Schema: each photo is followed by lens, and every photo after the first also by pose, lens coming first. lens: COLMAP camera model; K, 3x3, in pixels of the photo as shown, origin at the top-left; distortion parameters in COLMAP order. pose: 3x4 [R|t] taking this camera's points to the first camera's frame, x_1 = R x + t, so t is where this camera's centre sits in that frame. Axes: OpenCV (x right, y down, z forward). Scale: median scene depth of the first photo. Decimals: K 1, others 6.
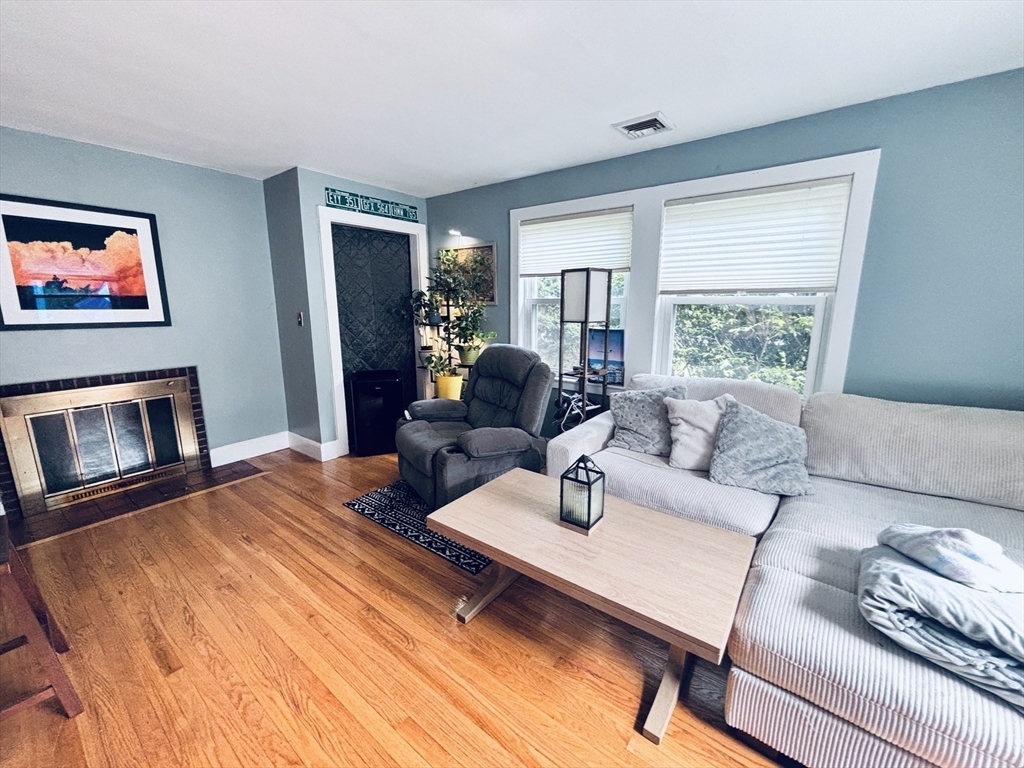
lens RADIAL K [[420.3, 0, 512.7], [0, 420.3, 387.4], [0, 0, 1]] dist [0.010063, -0.002601]
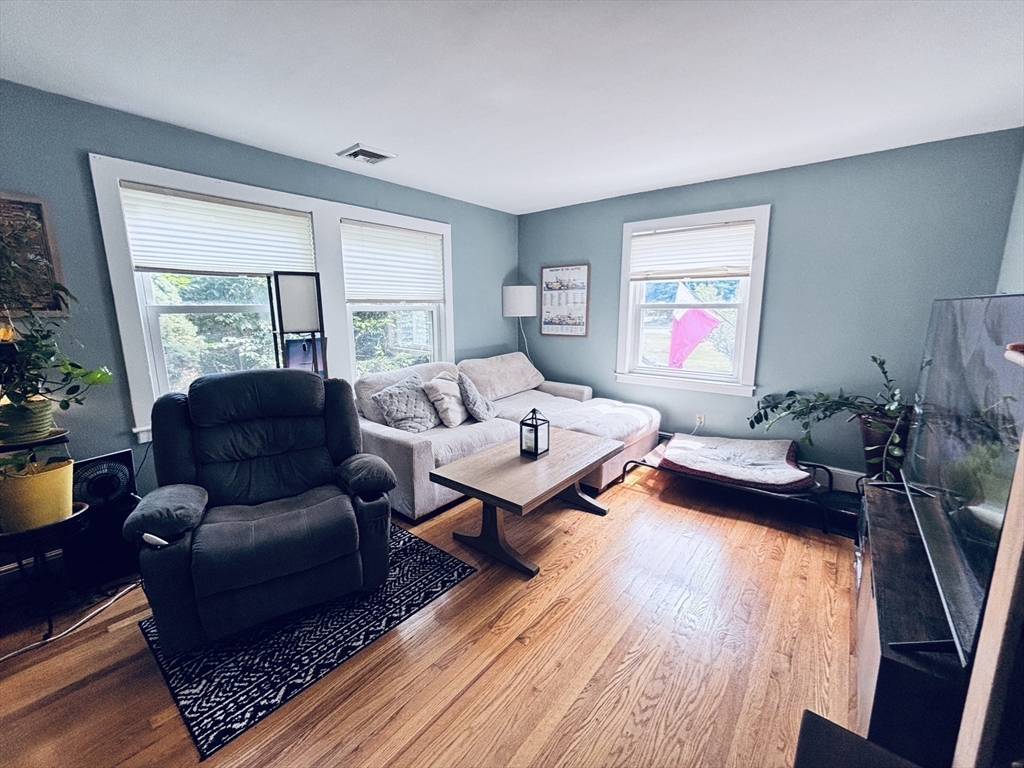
lens RADIAL K [[420.3, 0, 513.1], [0, 420.3, 385.4], [0, 0, 1]] dist [0.010063, -0.002601]
pose [[0.019082, -0.181677, 0.983173, -0.836651], [0.206914, 0.962781, 0.173893, -0.127149], [-0.978173, 0.200114, 0.055963, 0.621501]]
